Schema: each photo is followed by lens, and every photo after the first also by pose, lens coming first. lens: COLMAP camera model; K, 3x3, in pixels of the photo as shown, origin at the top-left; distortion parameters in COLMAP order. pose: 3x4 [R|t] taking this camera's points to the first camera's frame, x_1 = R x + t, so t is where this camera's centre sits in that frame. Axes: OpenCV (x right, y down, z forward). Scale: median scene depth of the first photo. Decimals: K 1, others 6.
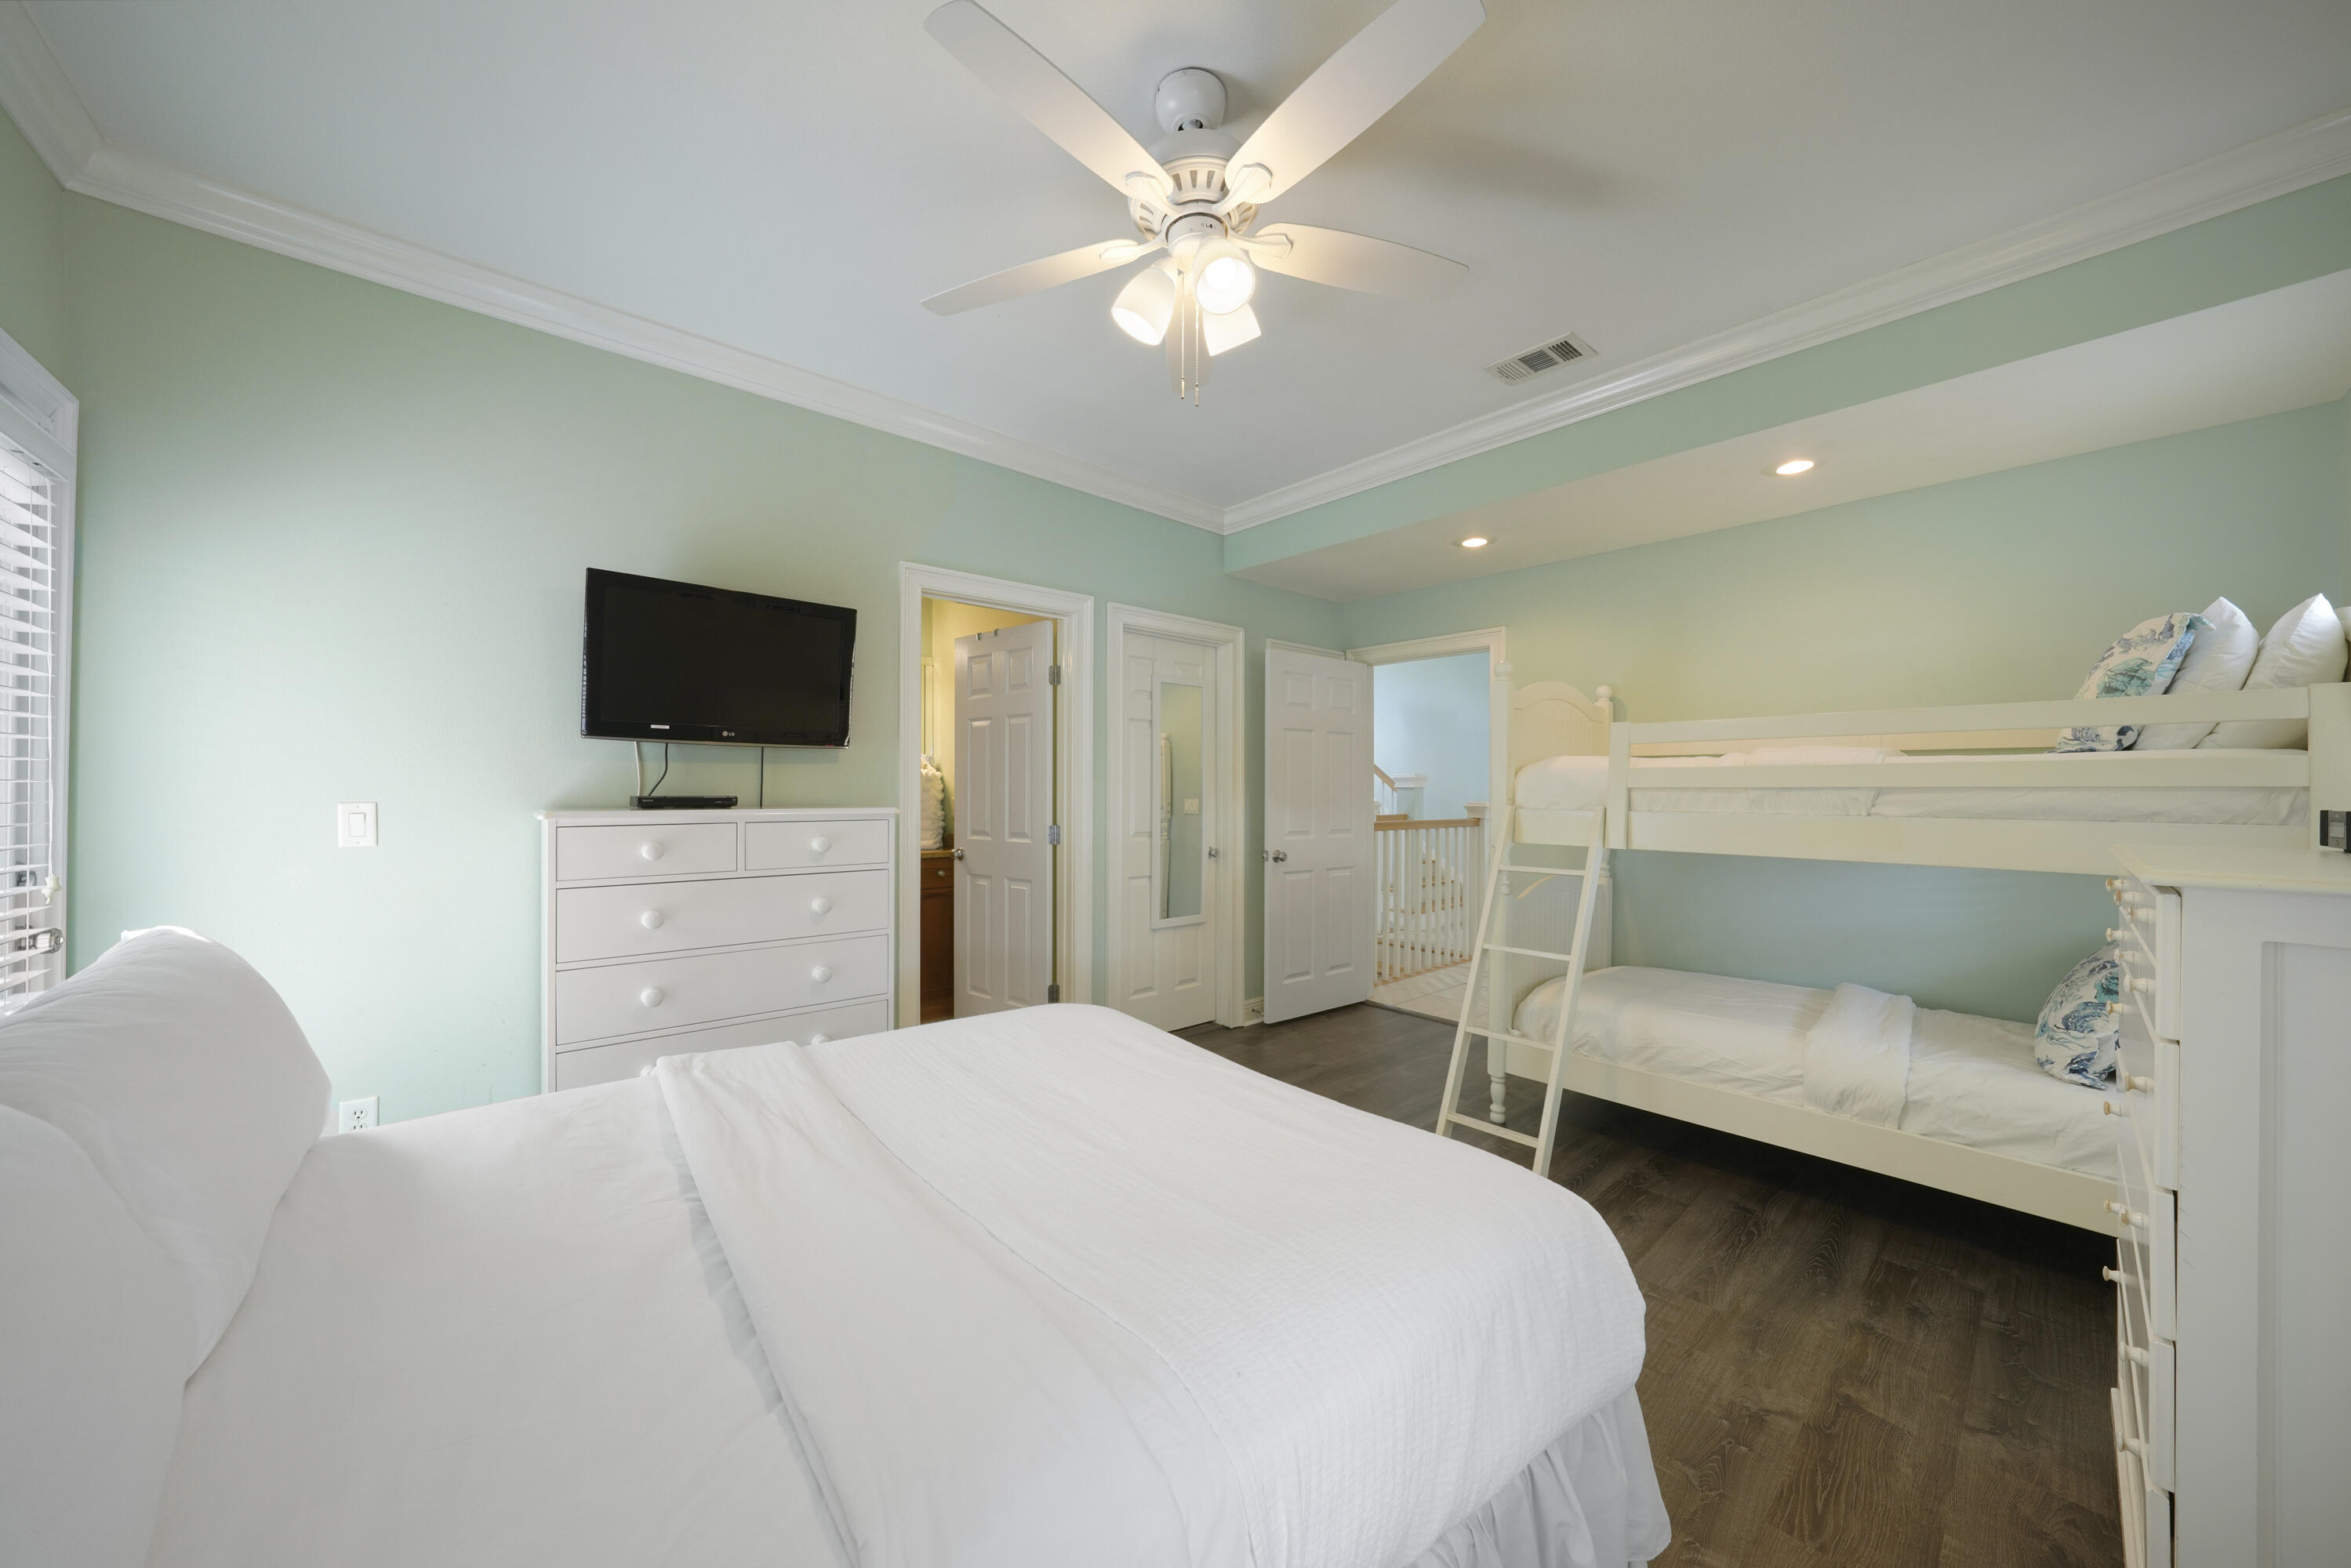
lens RADIAL K [[821.4, 0, 1176.5], [0, 821.4, 788.8], [0, 0, 1]] dist [-0.000301, -0.000014]
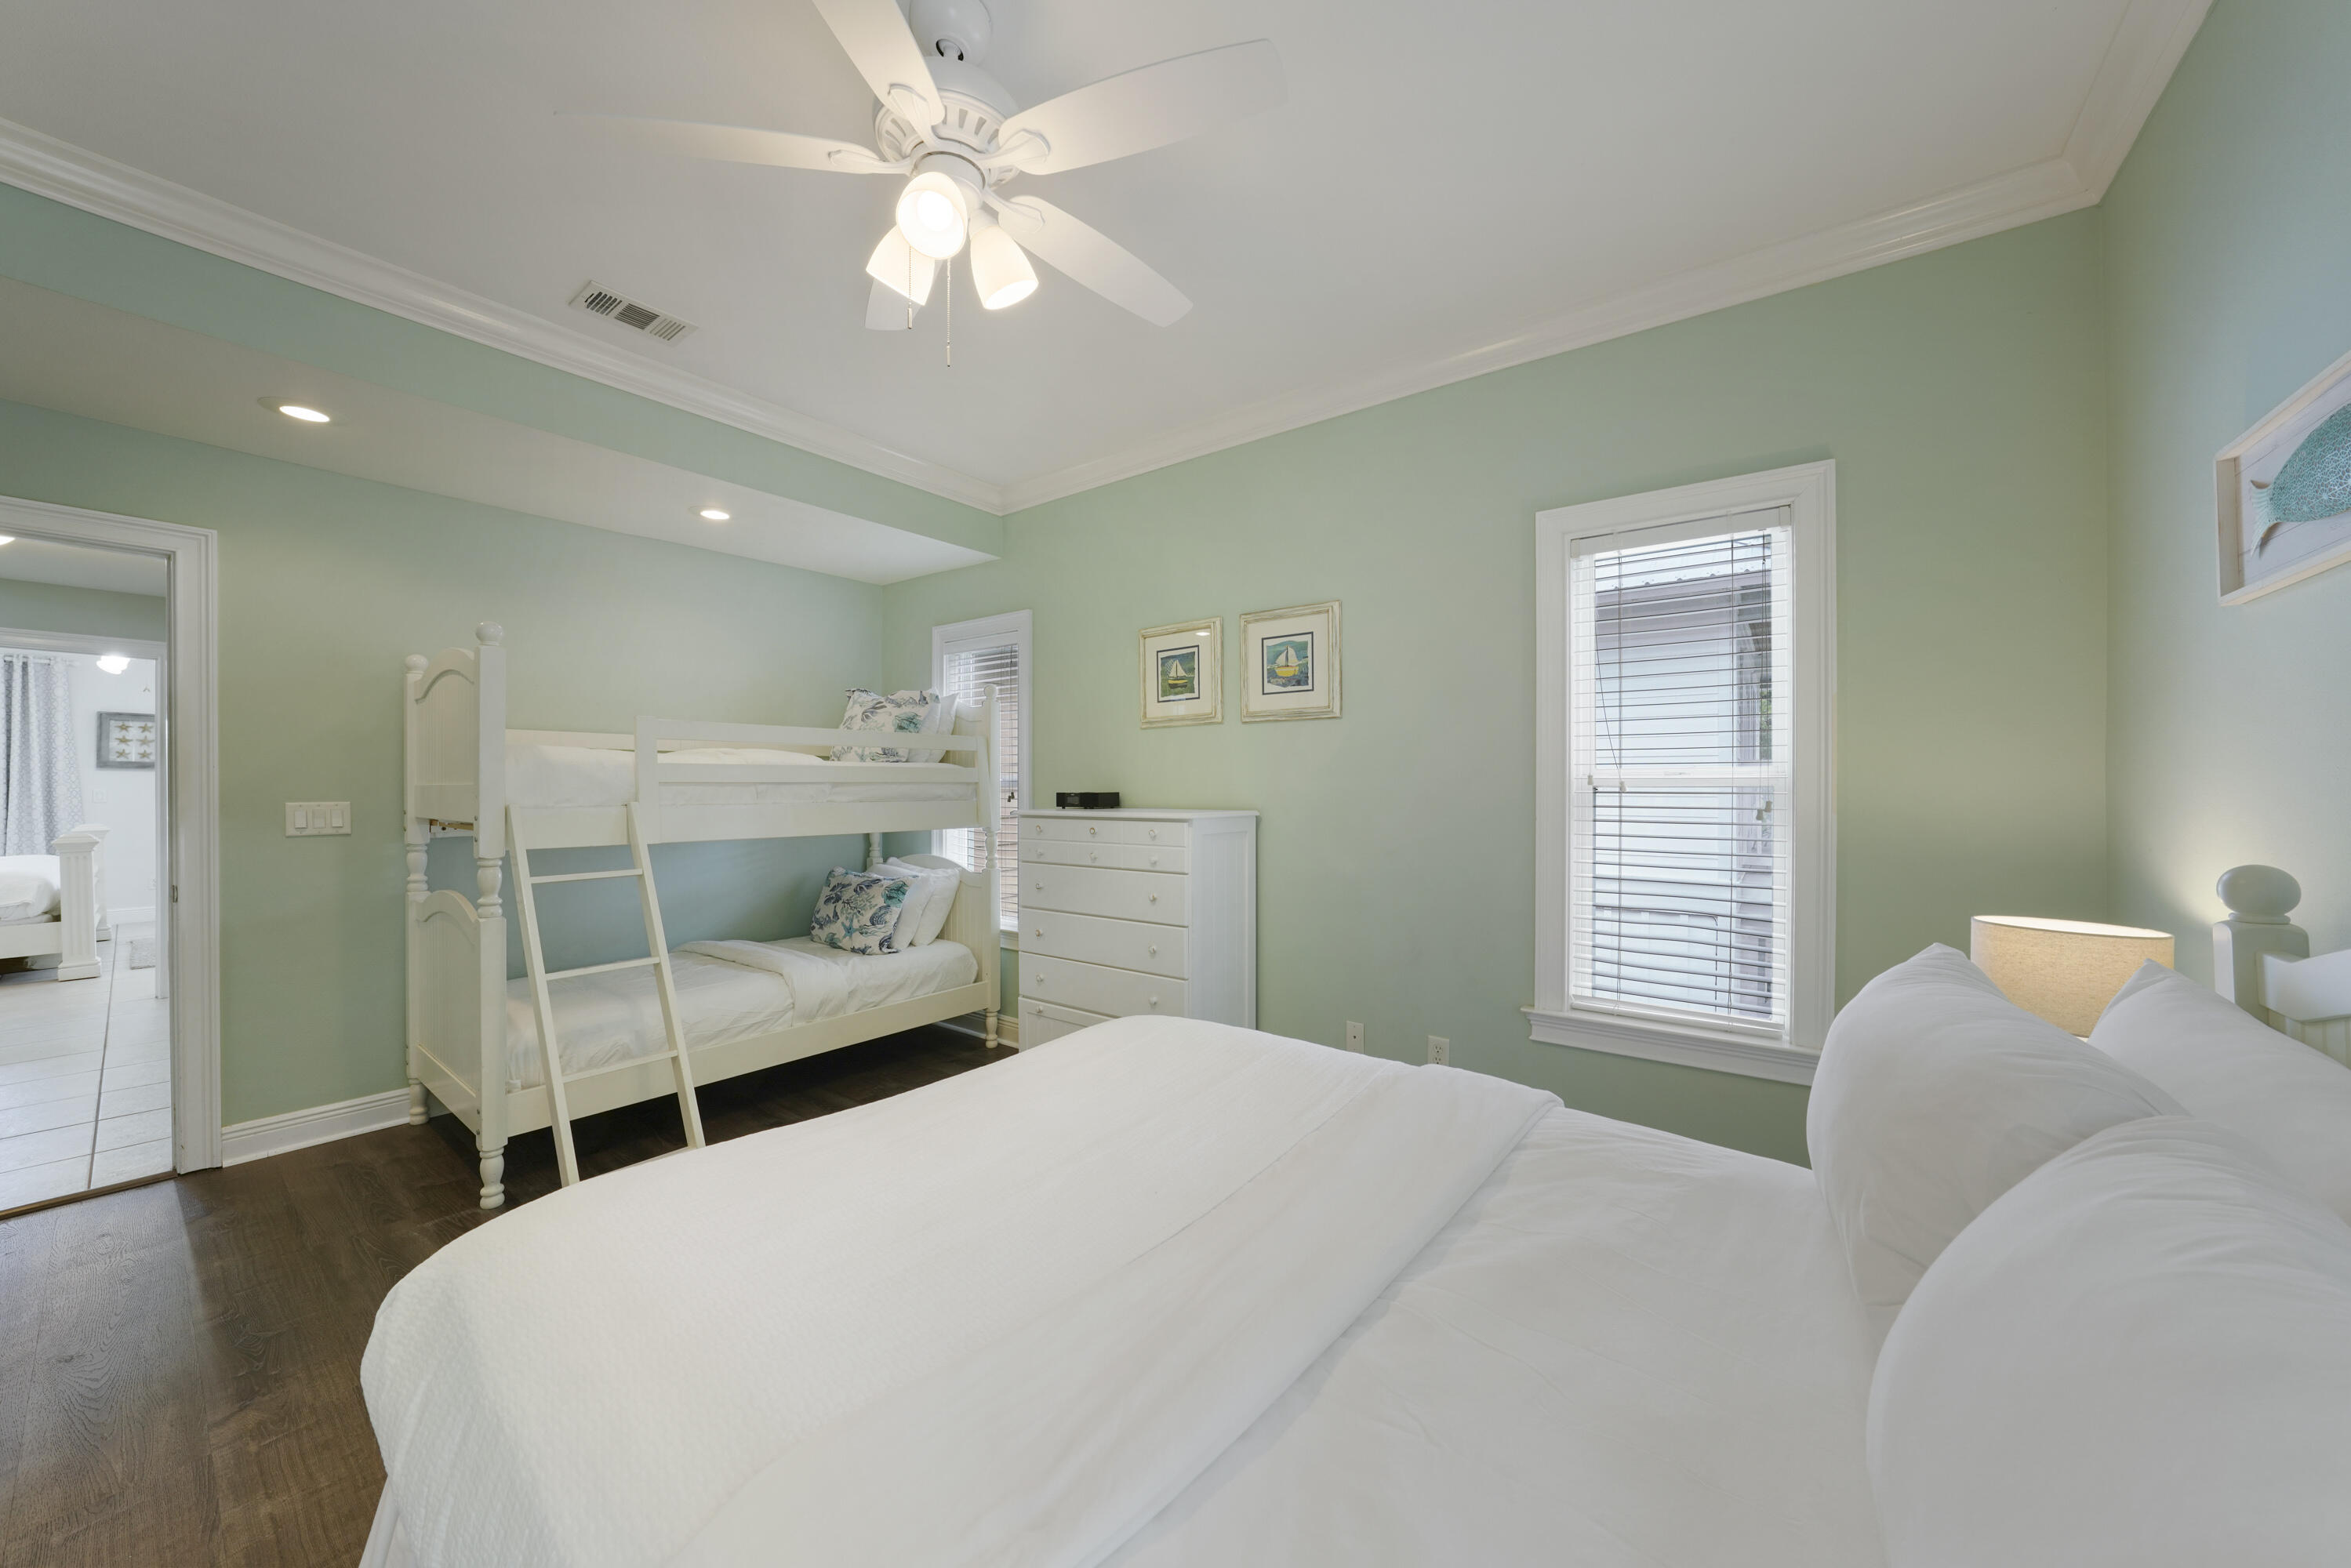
lens RADIAL K [[821.4, 0, 1176.5], [0, 821.4, 788.8], [0, 0, 1]] dist [-0.000301, -0.000014]
pose [[-0.180478, -0.009171, 0.983536, -0.642387], [-0.001381, 0.999958, 0.009071, -0.003893], [-0.983578, 0.000279, -0.180483, 0.644128]]
